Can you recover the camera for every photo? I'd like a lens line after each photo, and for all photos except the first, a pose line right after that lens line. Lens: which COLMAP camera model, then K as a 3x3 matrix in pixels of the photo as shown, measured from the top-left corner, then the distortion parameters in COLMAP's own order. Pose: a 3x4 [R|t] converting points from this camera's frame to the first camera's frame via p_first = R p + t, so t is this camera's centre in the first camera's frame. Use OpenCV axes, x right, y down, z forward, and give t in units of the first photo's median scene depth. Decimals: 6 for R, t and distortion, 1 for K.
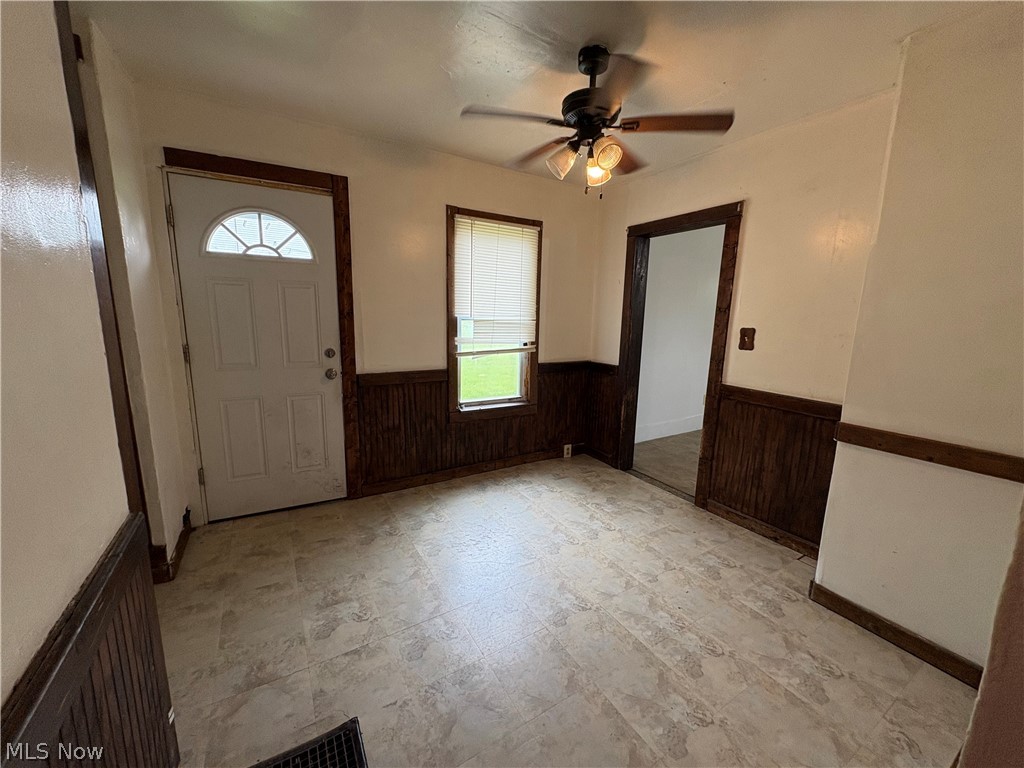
lens RADIAL K [[407.0, 0, 512.0], [0, 407.0, 384.5], [0, 0, 1]] dist [-0.000945, 0.000582]
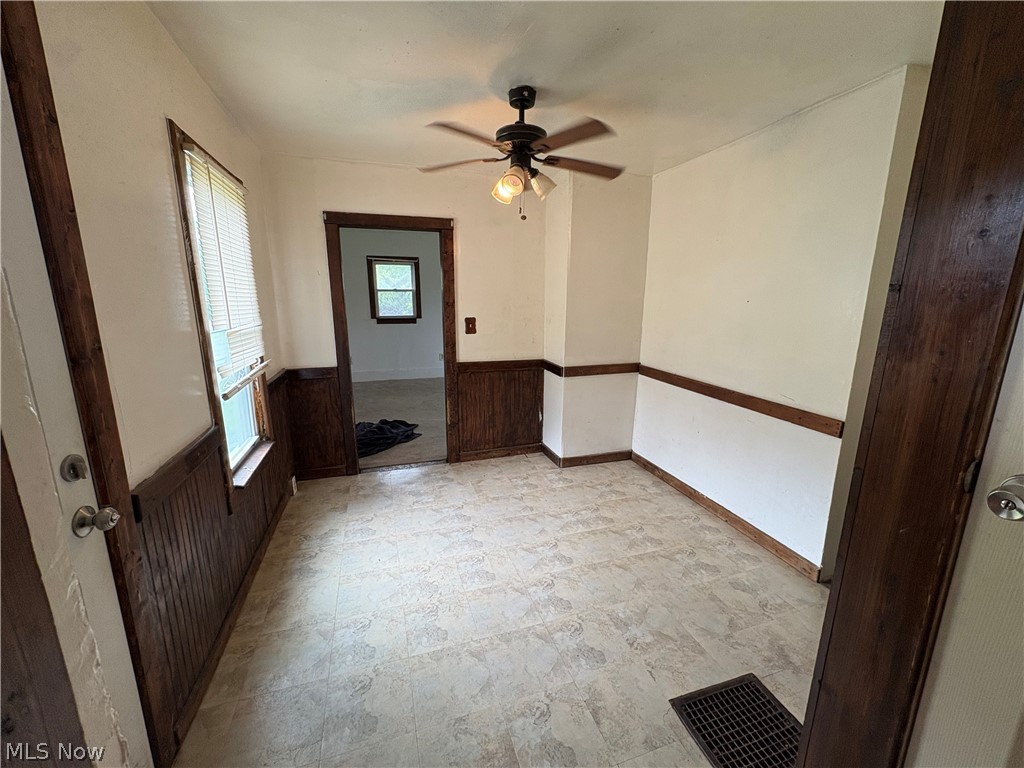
lens RADIAL K [[407.0, 0, 513.7], [0, 407.0, 381.8], [0, 0, 1]] dist [-0.000945, 0.000582]
pose [[0.216950, -0.219101, 0.951277, -0.858165], [0.170007, 0.968075, 0.184198, -0.187546], [-0.961265, 0.121762, 0.247273, 0.663336]]
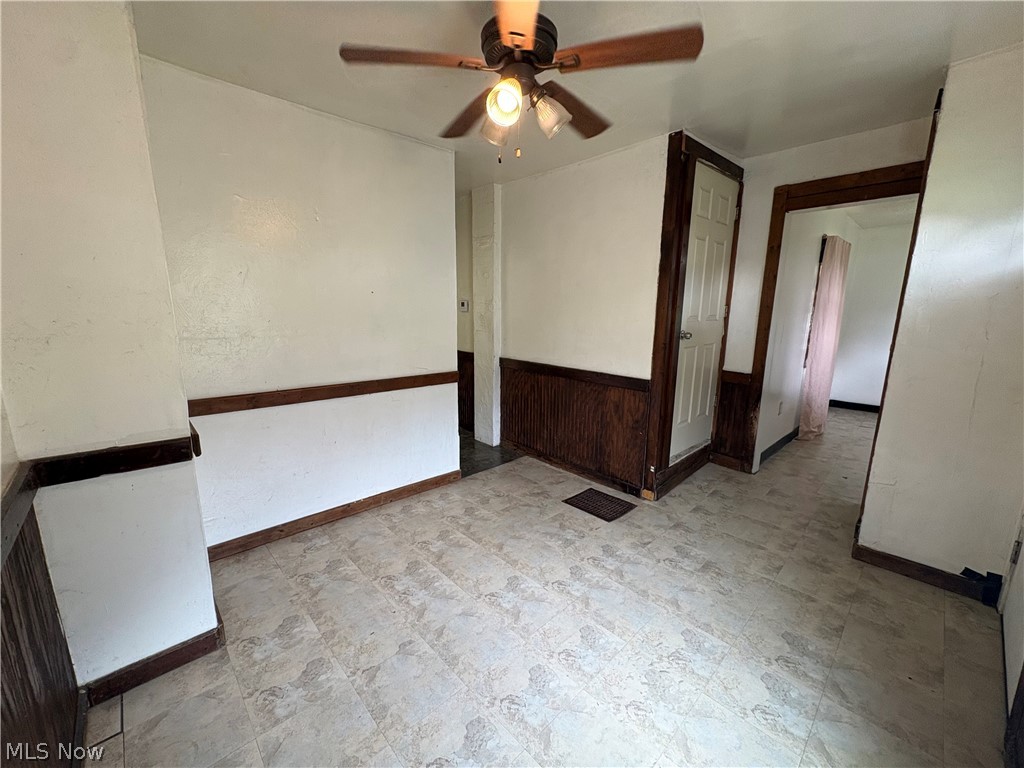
lens RADIAL K [[407.0, 0, 507.9], [0, 407.0, 384.4], [0, 0, 1]] dist [-0.000945, 0.000582]
pose [[-0.978273, 0.009125, -0.207120, 0.309378], [-0.066235, 0.932918, 0.353945, -0.282561], [0.196456, 0.359973, -0.912044, 1.566477]]
